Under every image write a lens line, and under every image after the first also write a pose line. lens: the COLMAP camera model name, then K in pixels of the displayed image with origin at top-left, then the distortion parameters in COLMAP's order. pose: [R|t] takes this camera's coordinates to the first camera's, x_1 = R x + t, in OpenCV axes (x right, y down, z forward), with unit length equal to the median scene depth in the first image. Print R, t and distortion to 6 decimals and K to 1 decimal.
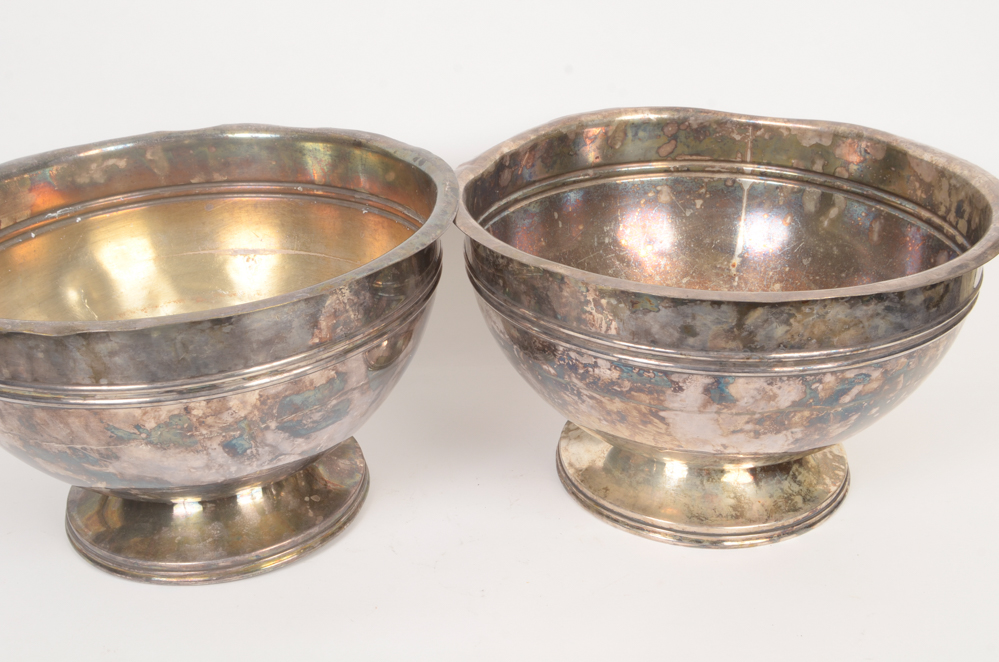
lens RADIAL K [[1304.0, 0, 499.5], [0, 1304.0, 331.0], [0, 0, 1]] dist [0.003215, 0.018945]
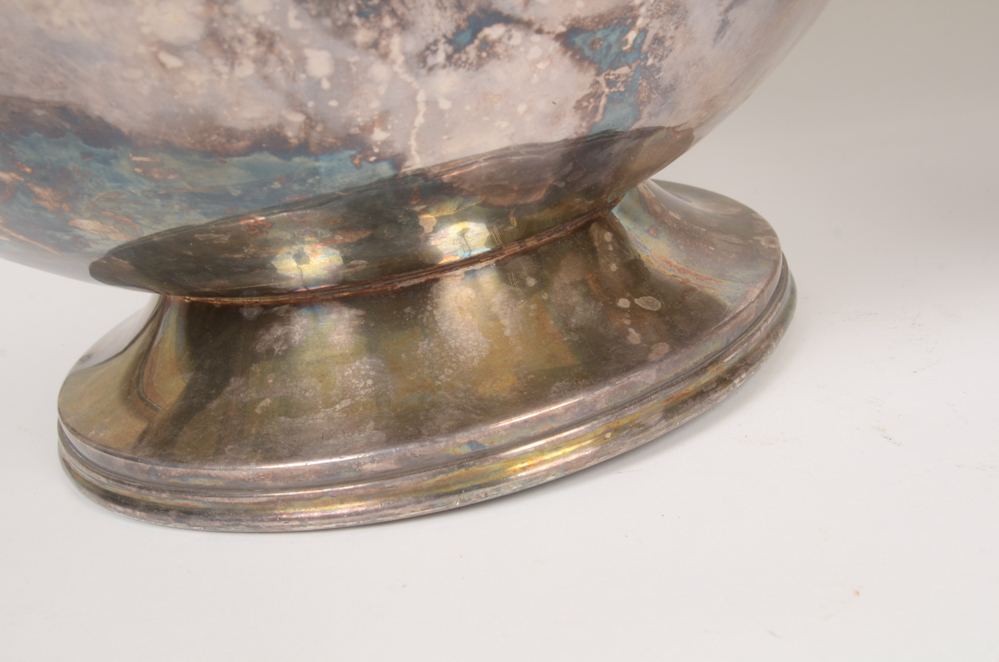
lens RADIAL K [[1304.0, 0, 499.5], [0, 1304.0, 331.0], [0, 0, 1]] dist [0.003215, 0.018945]
pose [[0.957111, -0.047262, -0.285840, -0.081199], [0.030624, 0.997581, -0.062400, 0.161794], [0.288098, 0.050970, 0.956243, 0.669845]]
